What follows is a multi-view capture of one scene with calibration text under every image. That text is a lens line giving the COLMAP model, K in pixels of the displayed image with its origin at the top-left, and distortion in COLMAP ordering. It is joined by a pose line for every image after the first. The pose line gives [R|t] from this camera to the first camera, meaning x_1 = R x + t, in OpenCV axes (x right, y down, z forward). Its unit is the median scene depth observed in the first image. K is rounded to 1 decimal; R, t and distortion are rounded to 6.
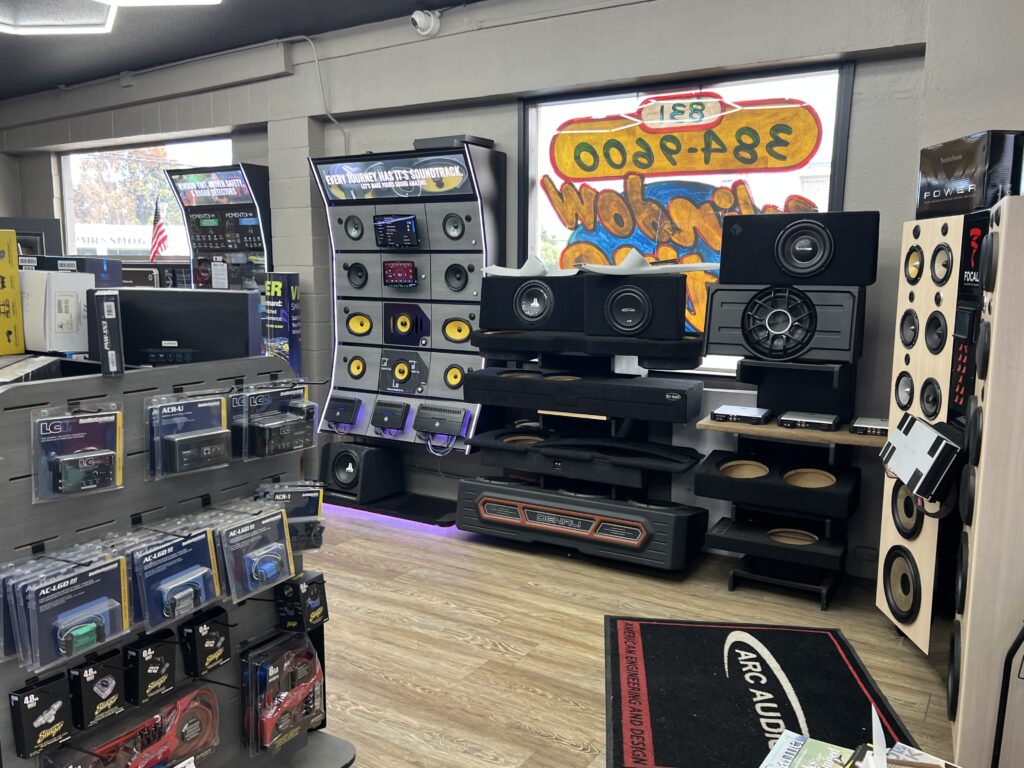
lens RADIAL K [[831.9, 0, 512.0], [0, 831.9, 381.4], [0, 0, 1]] dist [0.038420, -0.018648]
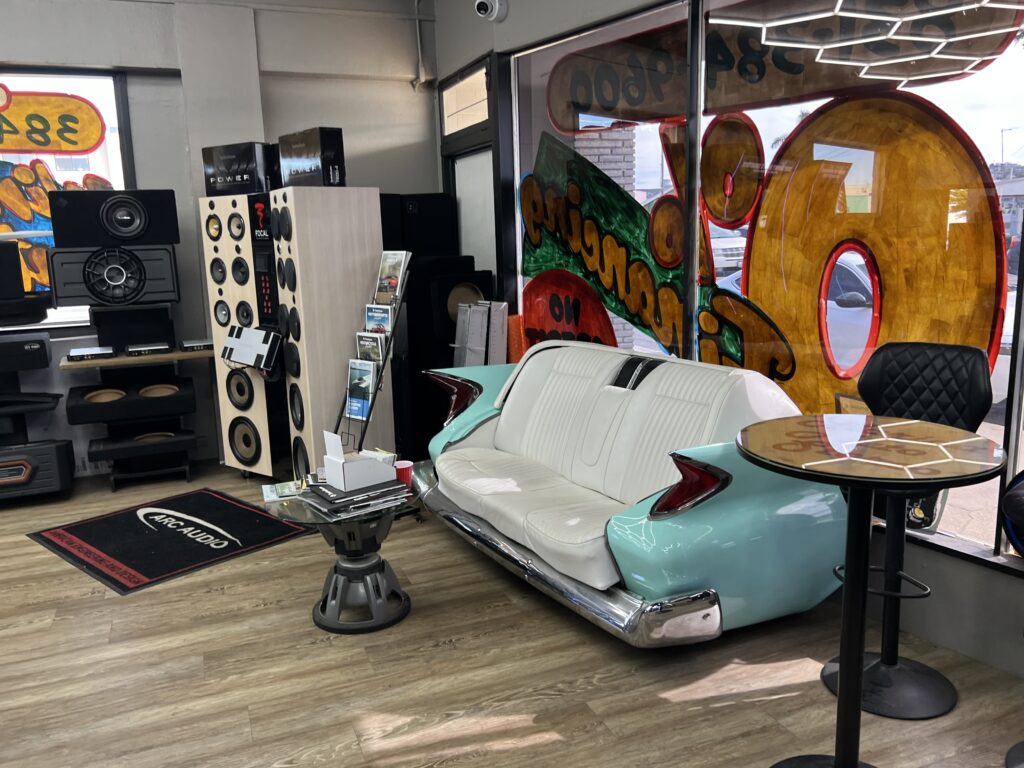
lens RADIAL K [[831.9, 0, 512.4], [0, 831.9, 383.4], [0, 0, 1]] dist [0.038420, -0.018648]
pose [[0.596629, -0.177596, 0.782619, -0.356712], [0.146224, 0.982939, 0.111580, 0.038011], [-0.789083, 0.047865, 0.612419, -0.266410]]
